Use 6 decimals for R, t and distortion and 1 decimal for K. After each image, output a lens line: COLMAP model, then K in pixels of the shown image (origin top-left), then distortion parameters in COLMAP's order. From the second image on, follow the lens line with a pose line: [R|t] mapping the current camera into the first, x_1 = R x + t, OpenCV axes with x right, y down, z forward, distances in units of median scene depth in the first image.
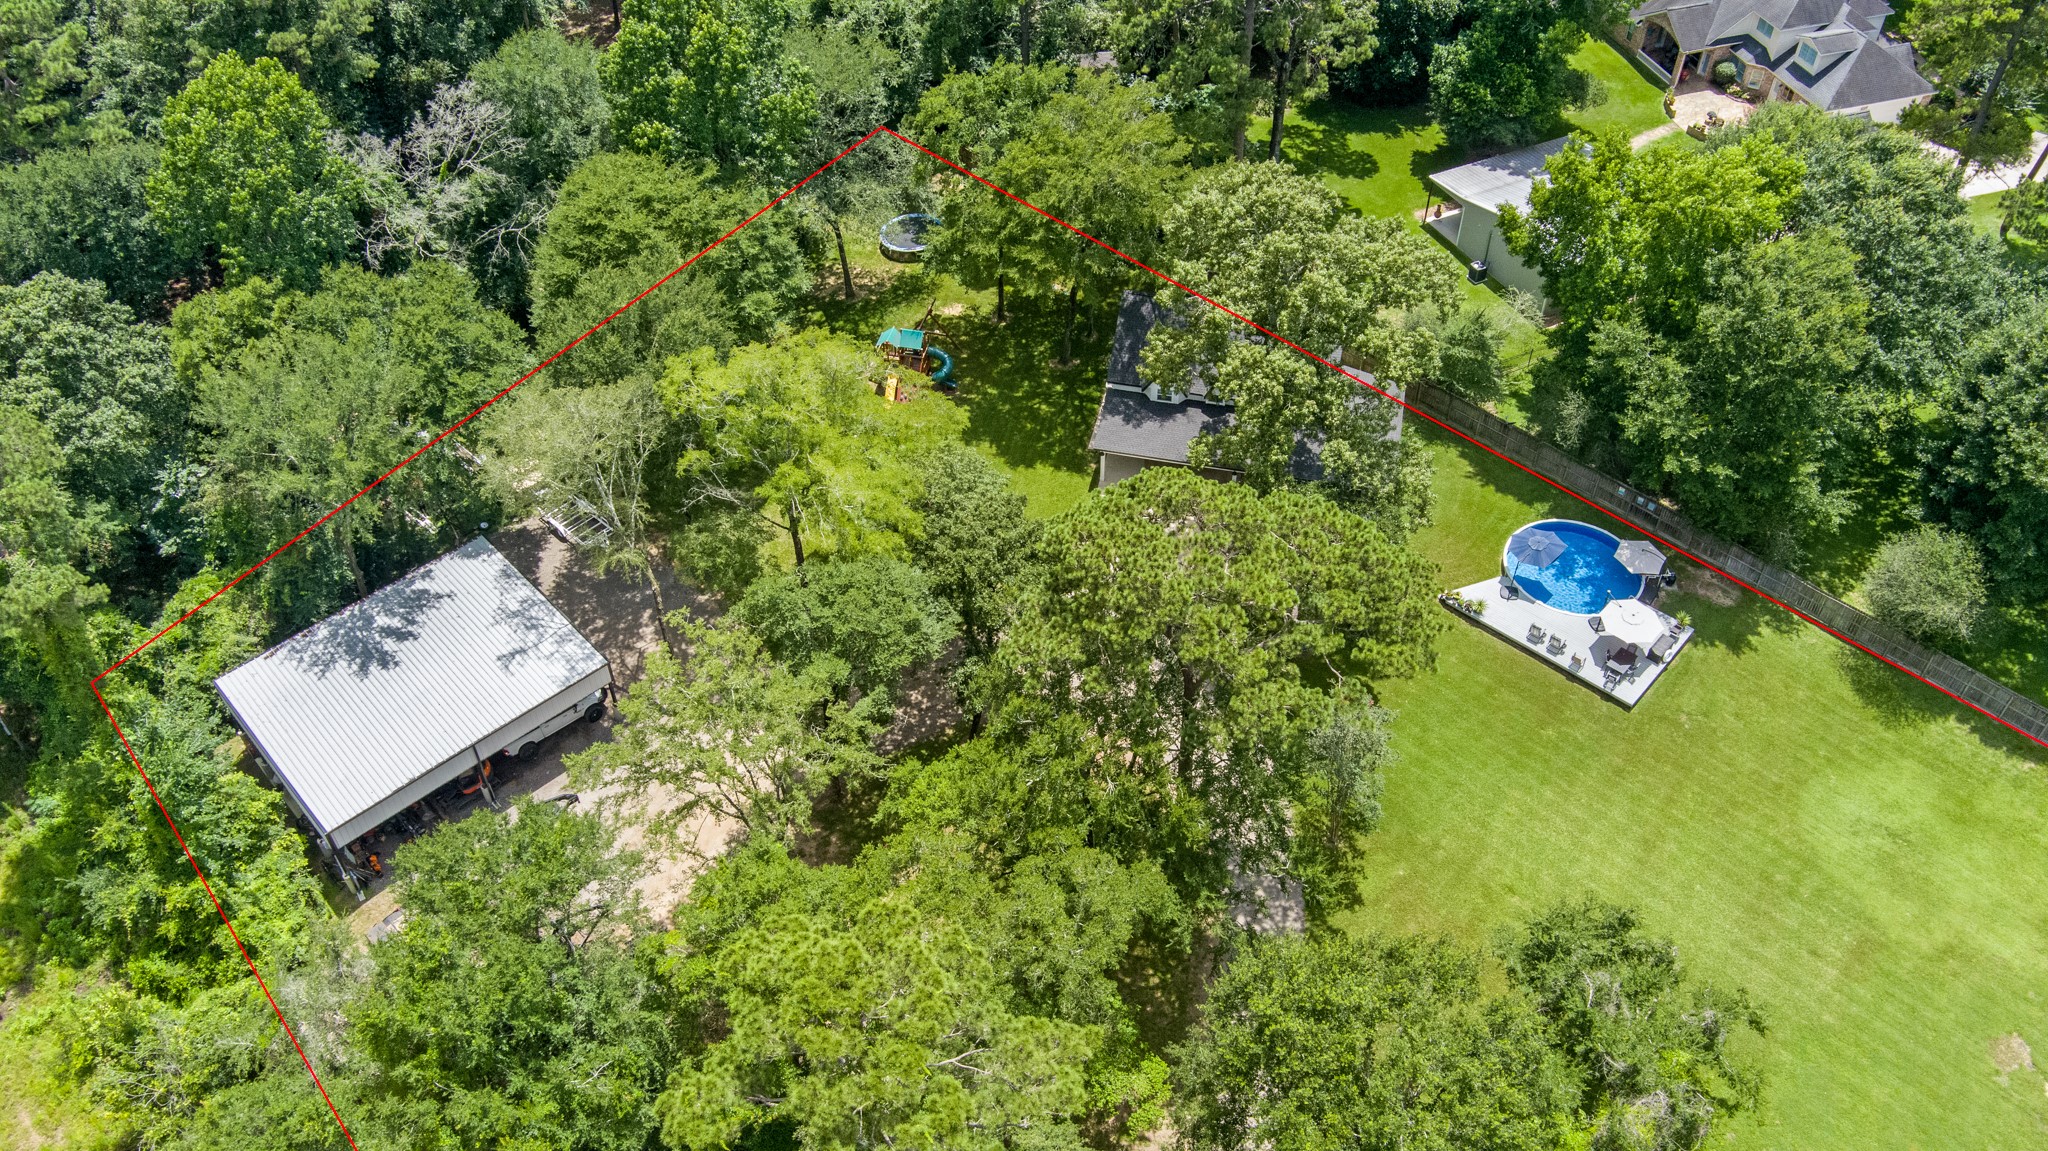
lens RADIAL K [[1628.4, 0, 1011.0], [0, 1628.4, 579.3], [0, 0, 1]] dist [-0.055495, 0.011260]
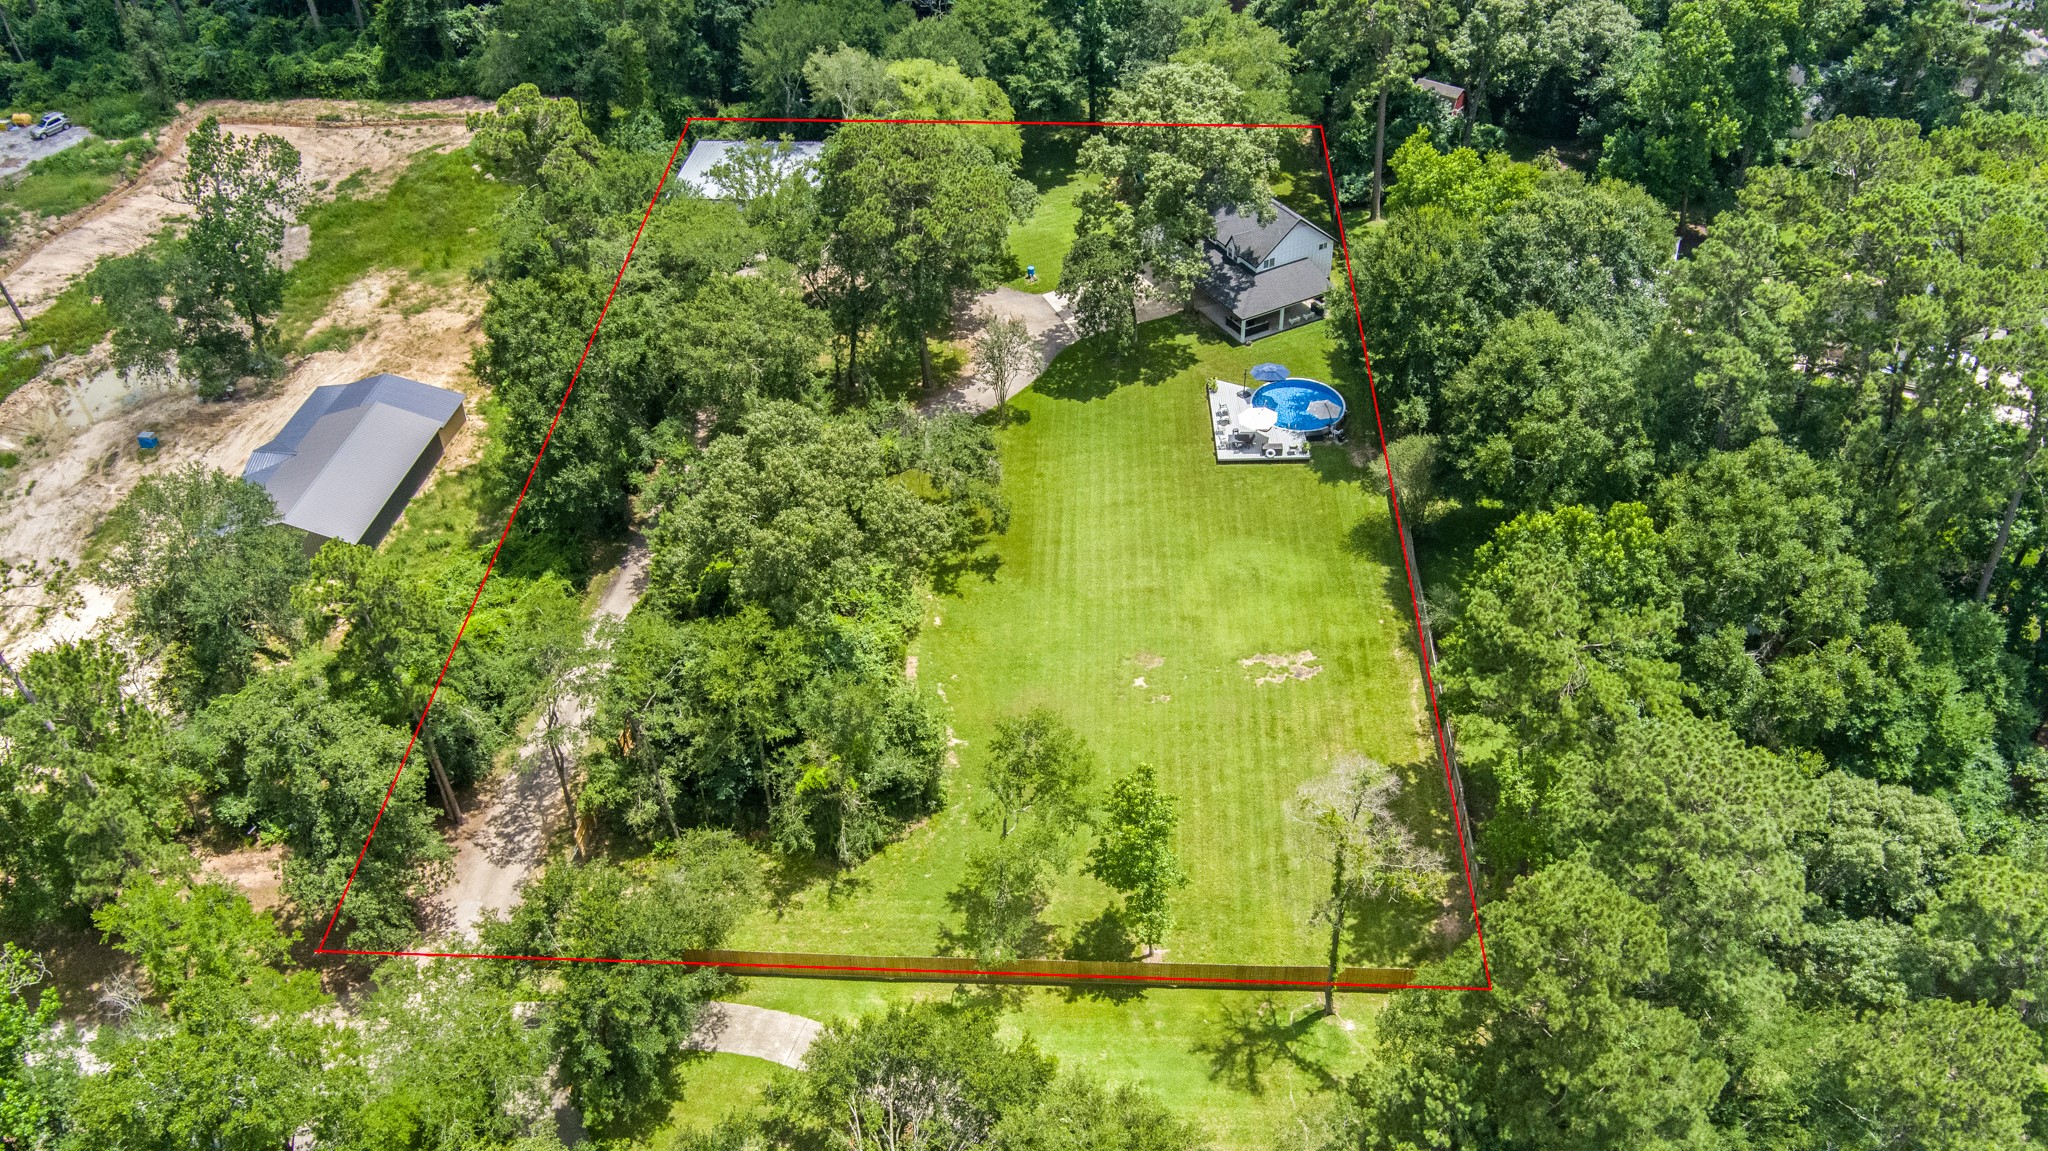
lens RADIAL K [[1628.4, 0, 1011.0], [0, 1628.4, 579.3], [0, 0, 1]] dist [-0.055495, 0.011260]
pose [[0.666273, 0.474168, -0.575539, 1.138585], [-0.513733, 0.851298, 0.106634, 0.106984], [0.540518, 0.224626, 0.810792, -0.294447]]
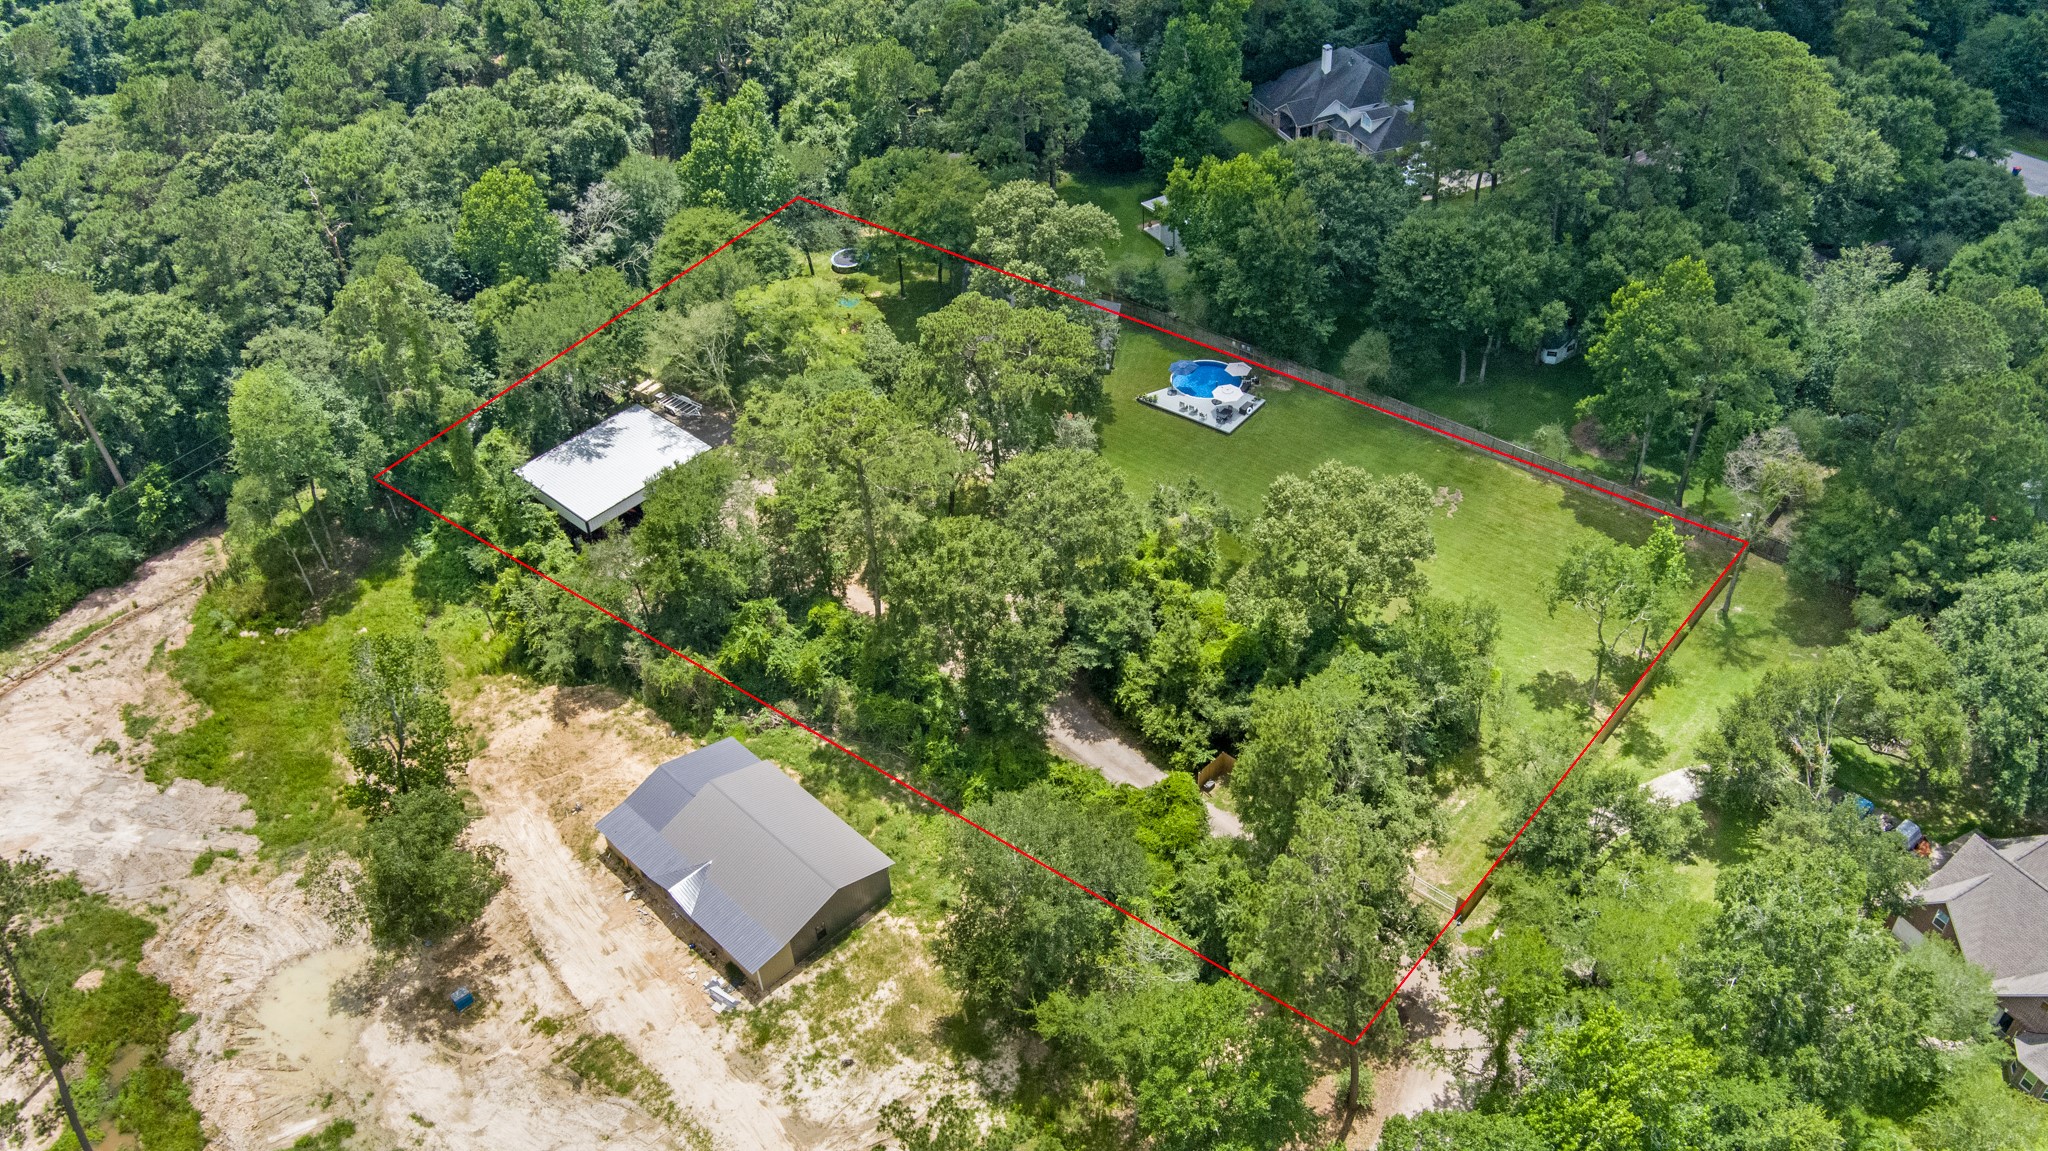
lens RADIAL K [[1628.4, 0, 1011.0], [0, 1628.4, 579.3], [0, 0, 1]] dist [-0.055495, 0.011260]
pose [[0.996340, -0.079028, 0.032578, 0.036728], [0.081929, 0.991582, -0.100265, 0.420531], [-0.024380, 0.102567, 0.994427, -0.928421]]
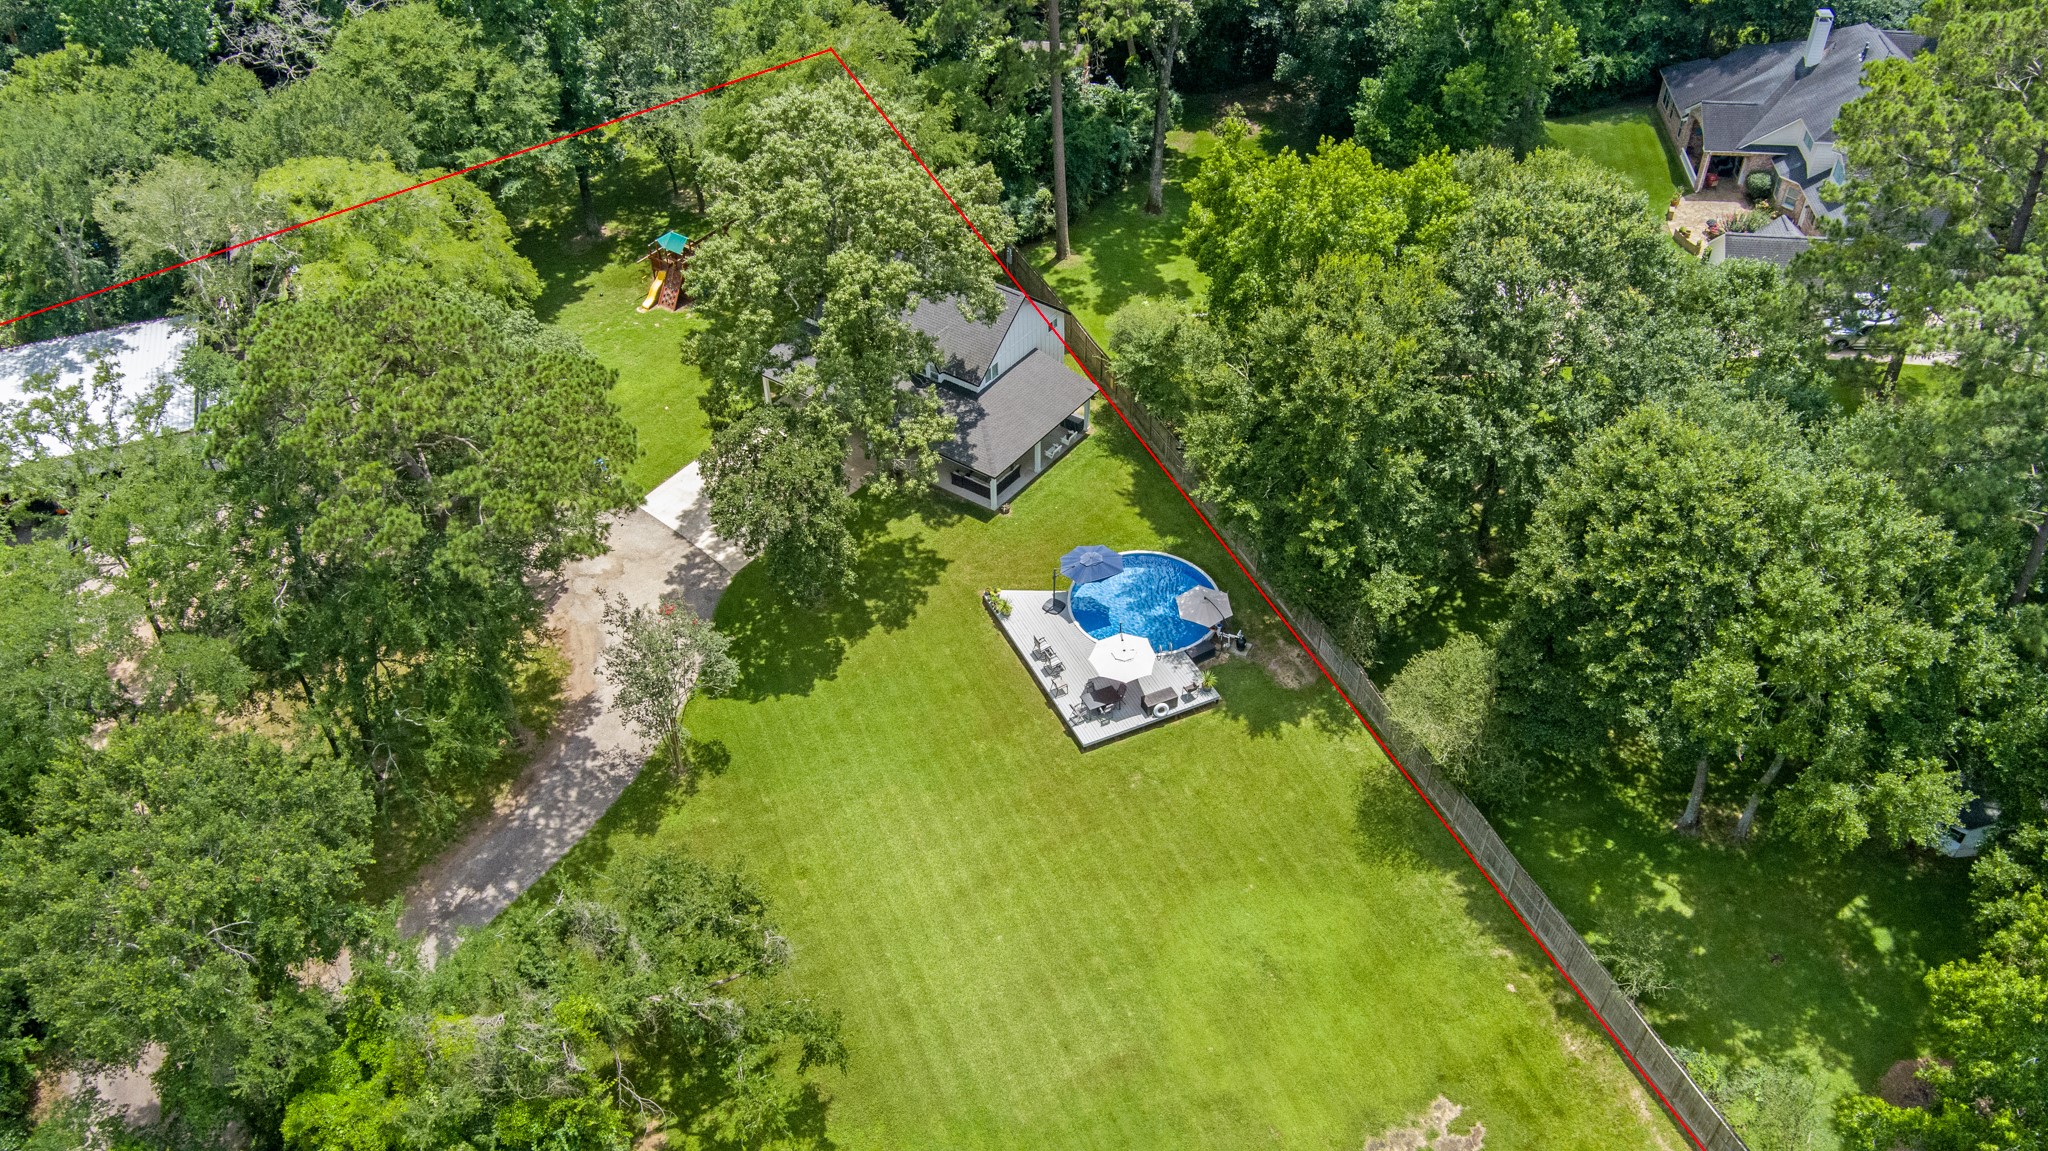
lens RADIAL K [[1628.4, 0, 1011.0], [0, 1628.4, 579.3], [0, 0, 1]] dist [-0.055495, 0.011260]
pose [[0.923561, 0.256113, -0.285379, 0.557182], [-0.272201, 0.962081, -0.017494, 0.016891], [0.270078, 0.093837, 0.958255, 0.130323]]
